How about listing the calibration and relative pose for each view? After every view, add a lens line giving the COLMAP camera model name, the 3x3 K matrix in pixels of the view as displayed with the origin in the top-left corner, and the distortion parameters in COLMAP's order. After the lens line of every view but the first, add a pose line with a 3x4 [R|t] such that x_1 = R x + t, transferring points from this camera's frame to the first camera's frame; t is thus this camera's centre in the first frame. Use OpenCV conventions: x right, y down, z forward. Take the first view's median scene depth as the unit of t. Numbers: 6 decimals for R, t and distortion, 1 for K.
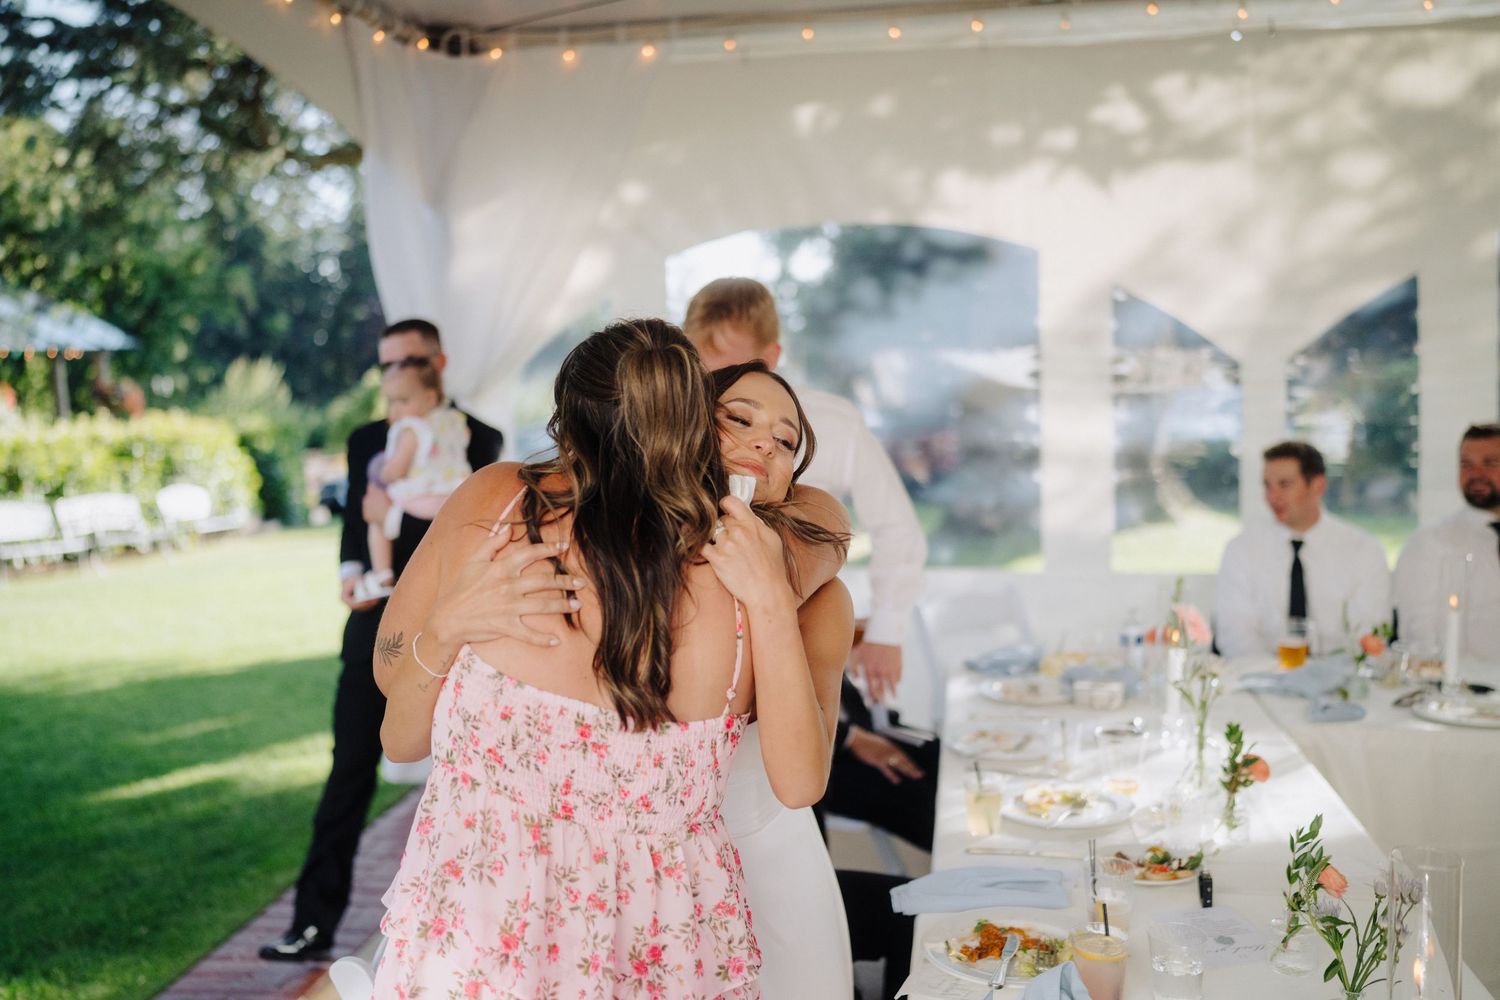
lens RADIAL K [[1450.7, 0, 740.2], [0, 1450.7, 499.7], [0, 0, 1]] dist [0.030077, 0.000000]
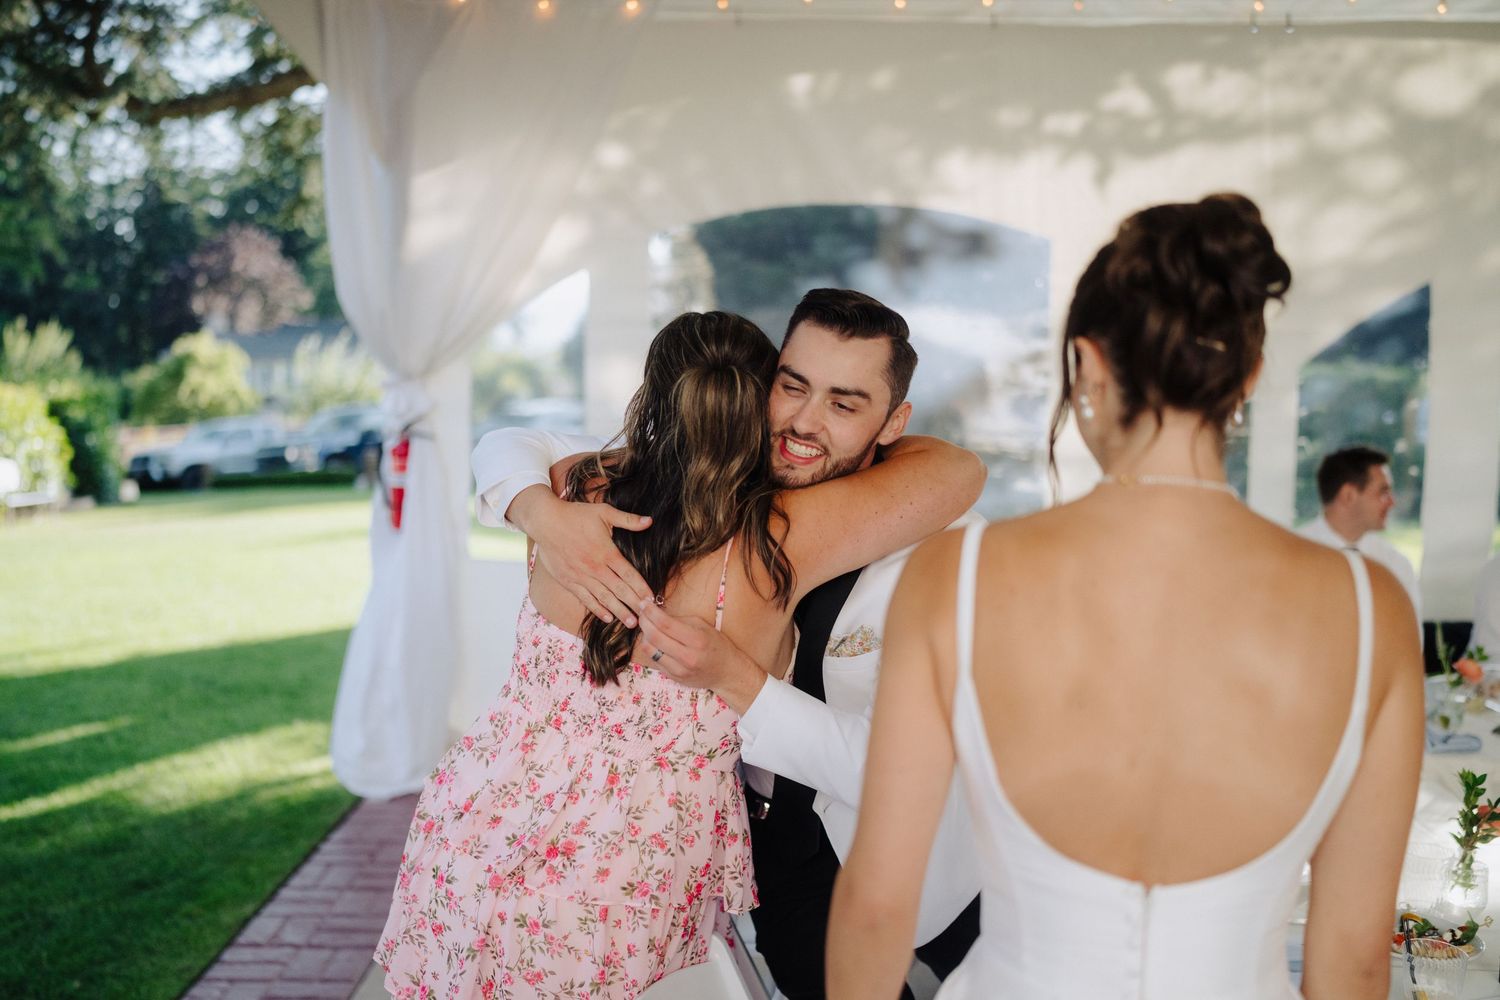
lens RADIAL K [[1450.7, 0, 734.4], [0, 1450.7, 505.0], [0, 0, 1]] dist [0.030077, 0.000000]
pose [[0.990674, 0.024932, 0.133955, -0.115758], [-0.026715, 0.999577, 0.011531, -0.004916], [-0.133611, -0.015002, 0.990920, 0.079490]]
